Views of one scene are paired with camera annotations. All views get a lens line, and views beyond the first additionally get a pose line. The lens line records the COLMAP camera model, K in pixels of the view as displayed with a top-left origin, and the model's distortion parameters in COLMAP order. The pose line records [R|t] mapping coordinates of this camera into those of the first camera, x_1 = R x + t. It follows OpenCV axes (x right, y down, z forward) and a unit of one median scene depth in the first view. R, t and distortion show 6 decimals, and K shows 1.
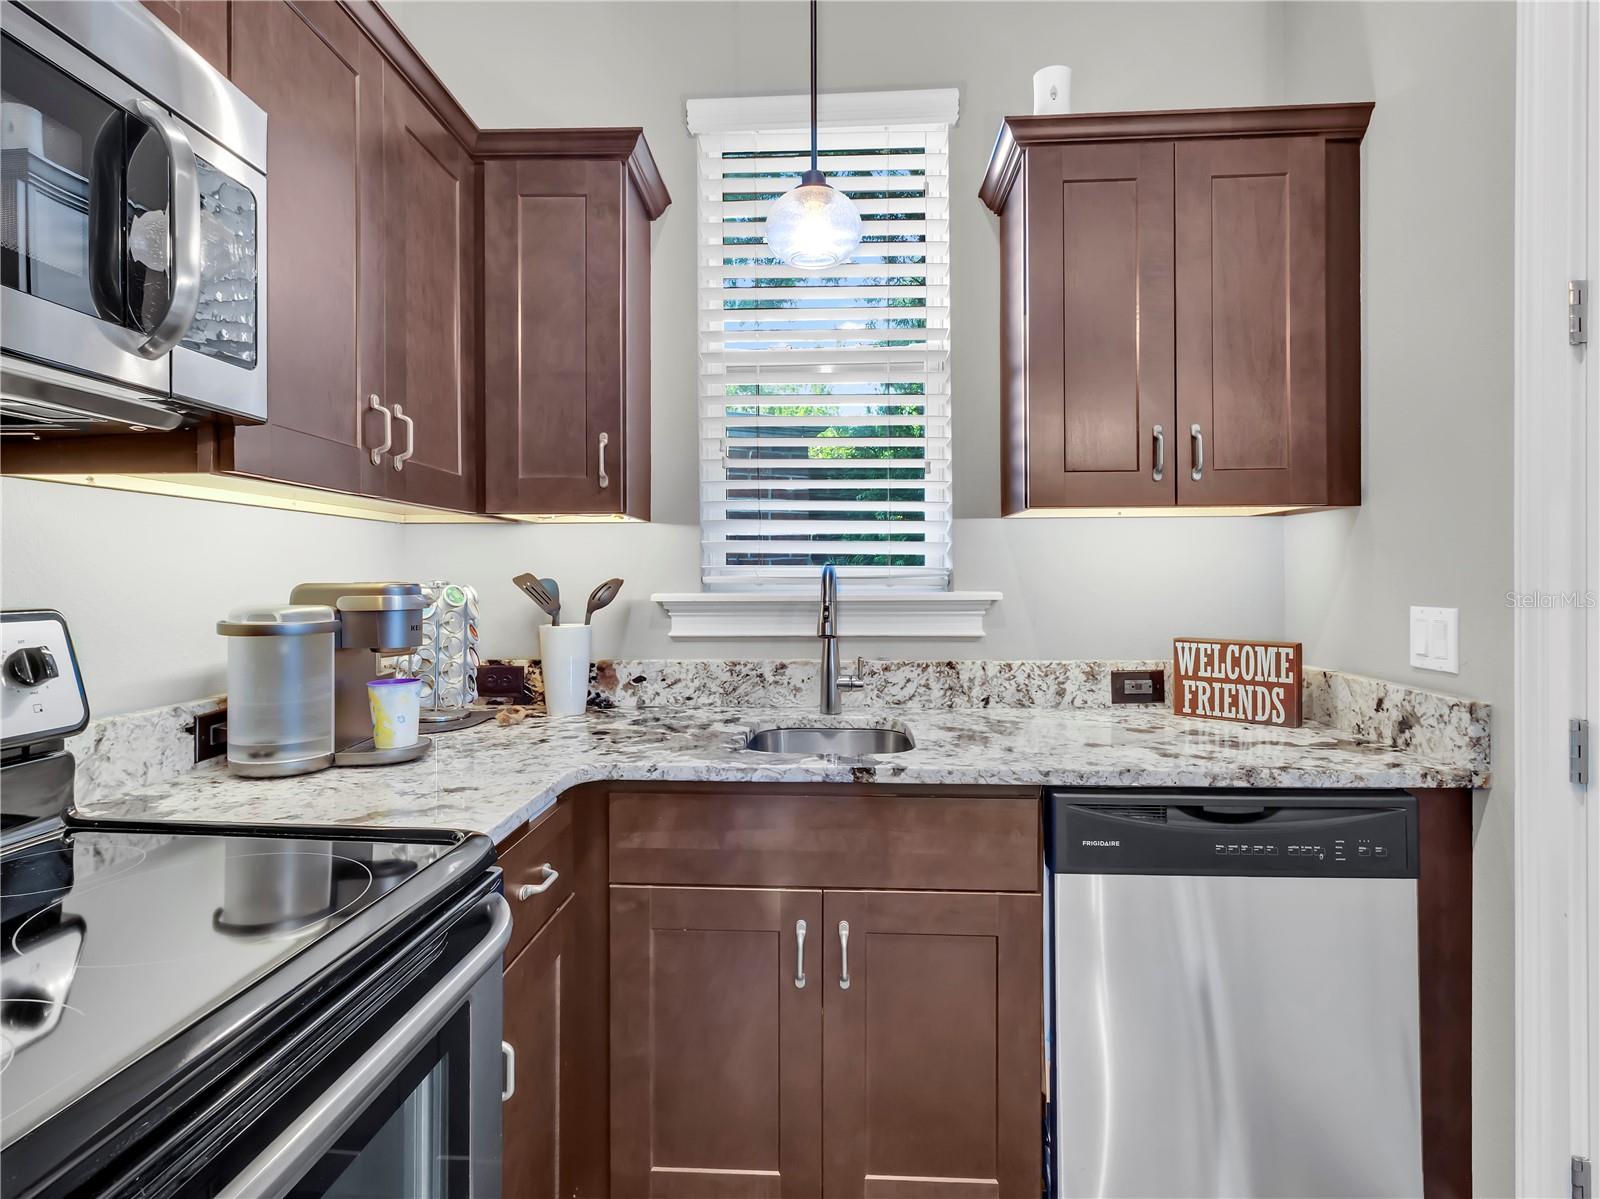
lens RADIAL K [[847.5, 0, 804.5], [0, 847.5, 574.8], [0, 0, 1]] dist [0.003019, -0.000477]
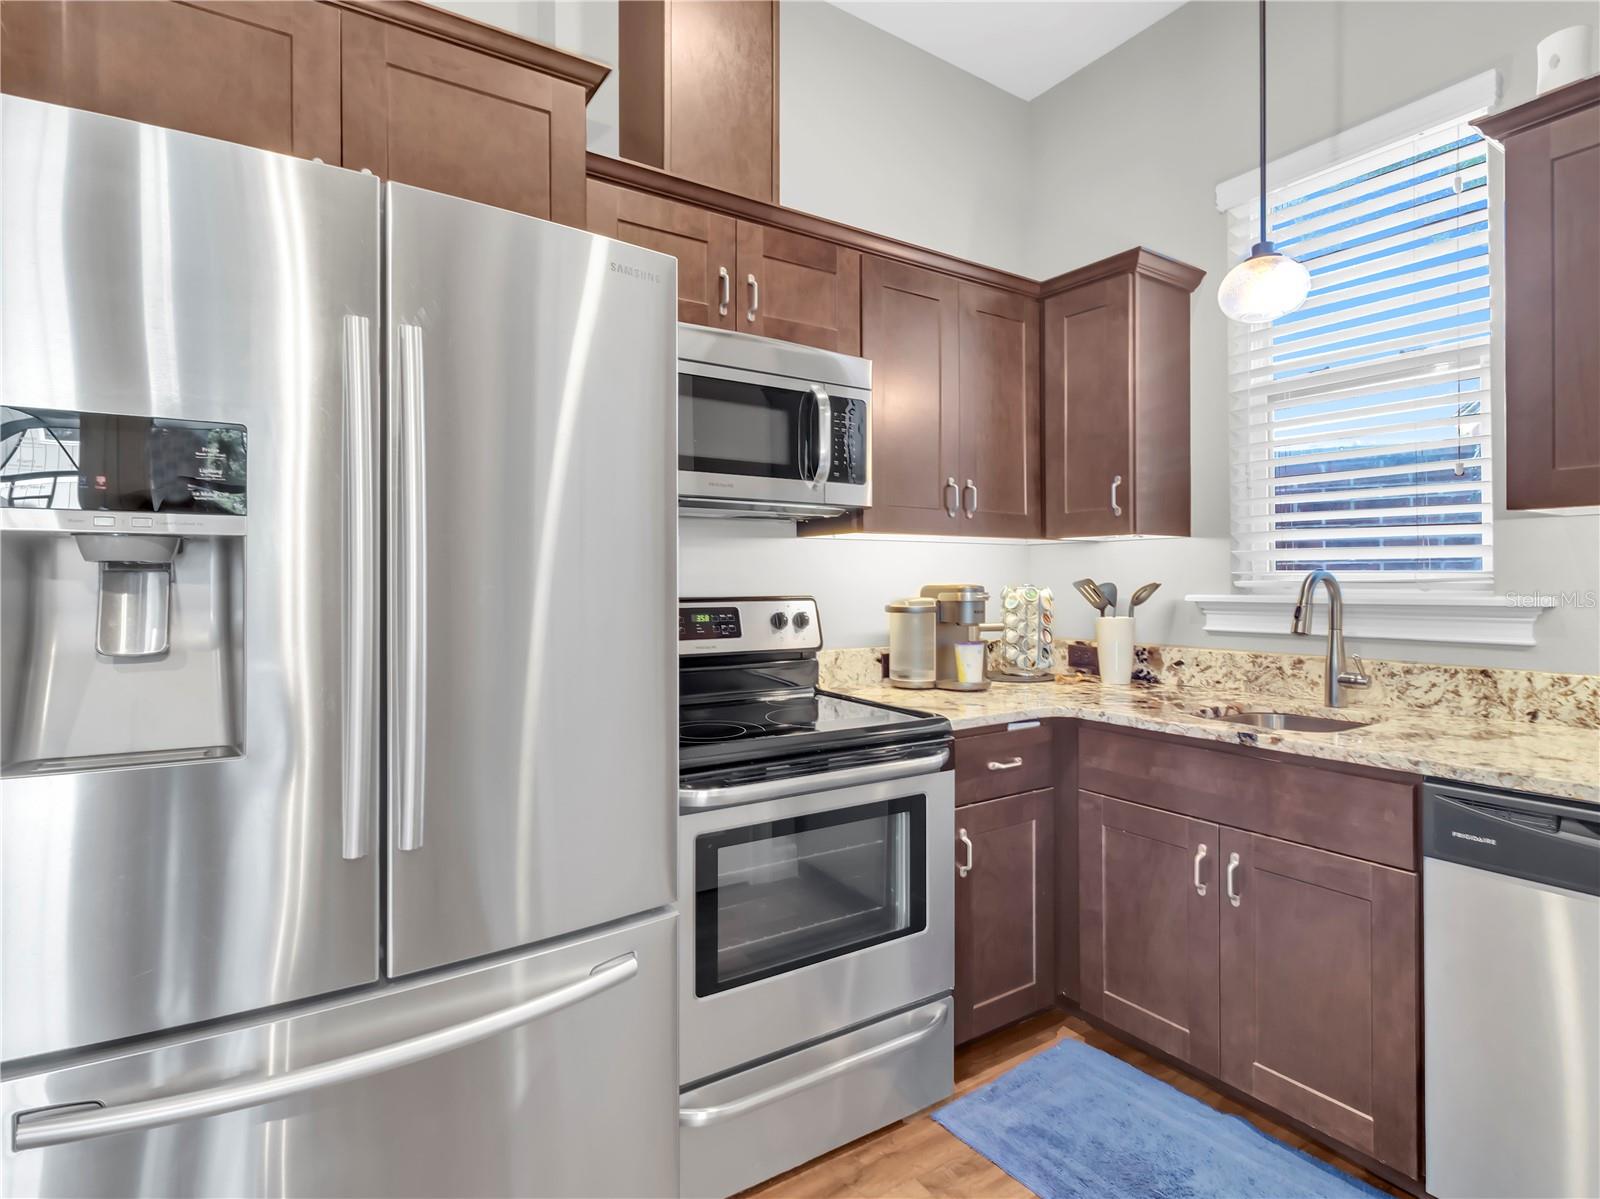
lens RADIAL K [[847.5, 0, 800.2], [0, 847.5, 589.3], [0, 0, 1]] dist [0.003019, -0.000477]
pose [[0.592524, 0.006926, -0.805523, 0.627945], [0.002795, 0.999939, 0.010653, -0.001252], [0.805548, -0.008564, 0.592469, -0.251114]]
